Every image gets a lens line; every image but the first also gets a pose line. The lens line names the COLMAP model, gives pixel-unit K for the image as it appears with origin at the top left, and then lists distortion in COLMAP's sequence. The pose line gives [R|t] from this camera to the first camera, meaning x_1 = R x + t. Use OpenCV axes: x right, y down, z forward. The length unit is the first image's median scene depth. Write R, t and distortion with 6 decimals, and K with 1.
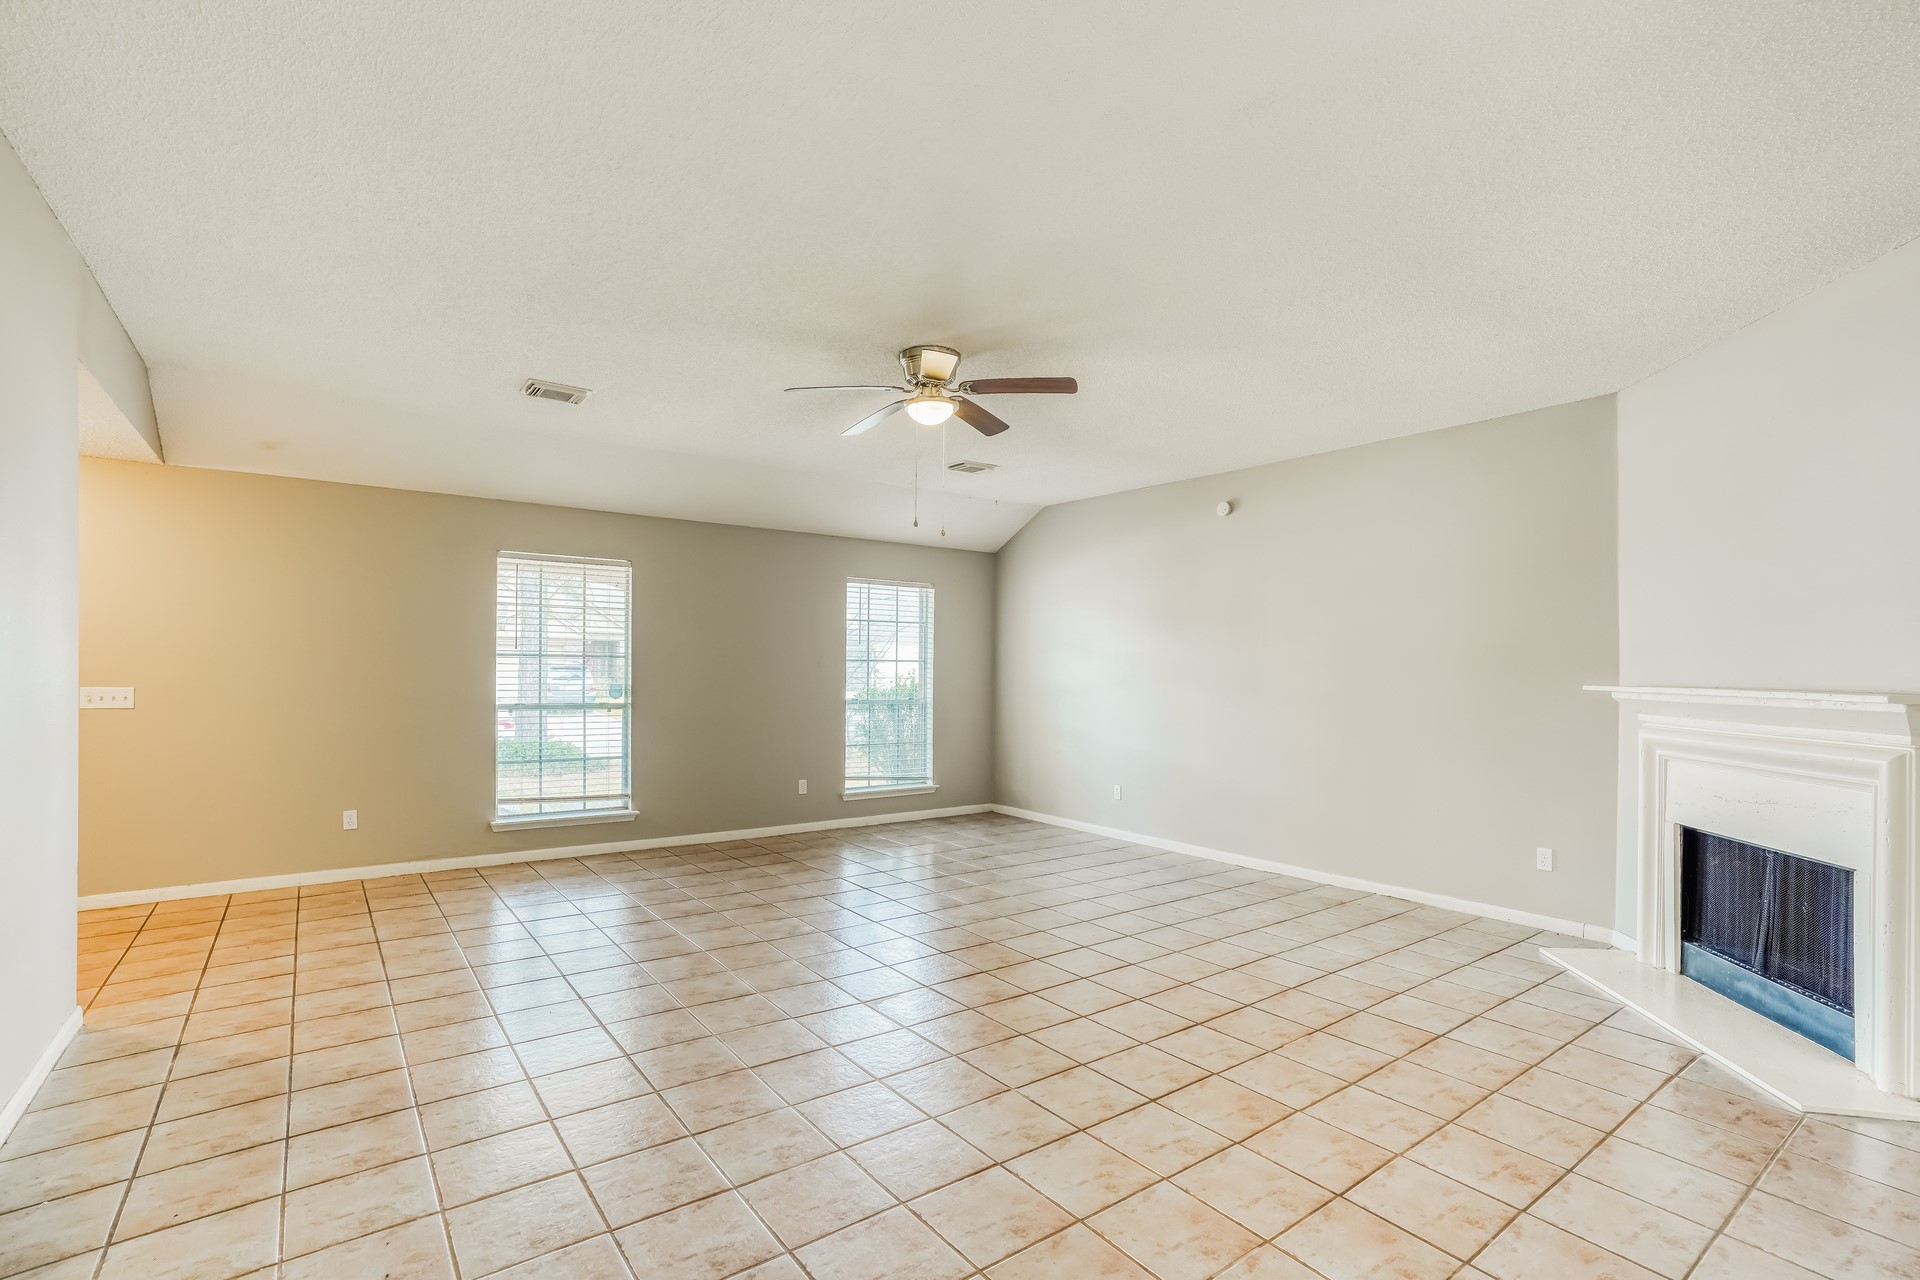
lens RADIAL K [[876.9, 0, 957.9], [0, 876.9, 659.3], [0, 0, 1]] dist [0.000642, 0.002147]
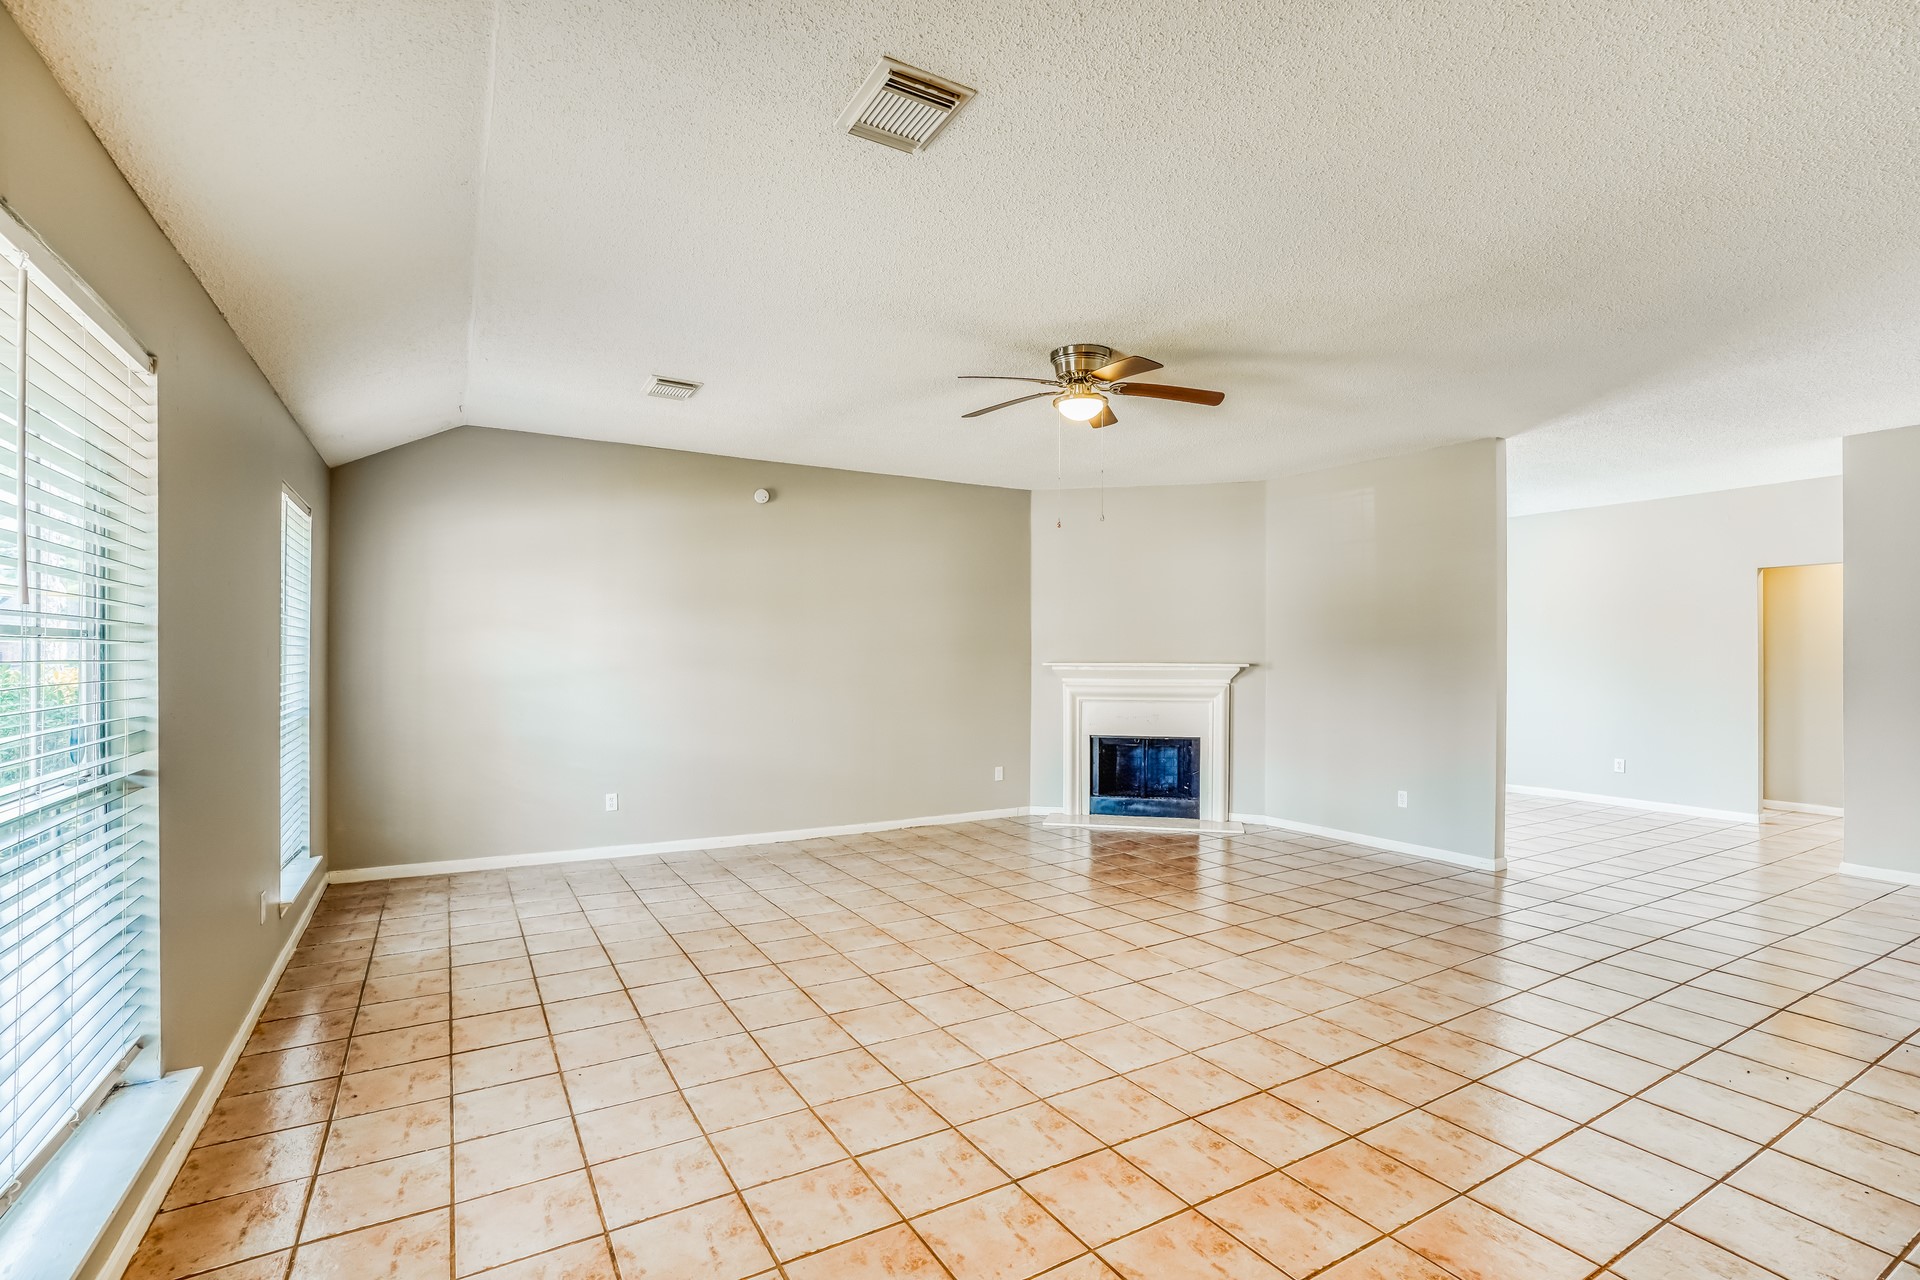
lens RADIAL K [[876.9, 0, 955.5], [0, 876.9, 655.2], [0, 0, 1]] dist [0.000642, 0.002147]
pose [[0.139649, 0.008959, 0.990160, -0.955277], [-0.004413, 0.999955, -0.008426, 0.027448], [-0.990191, -0.003193, 0.139683, 0.891968]]
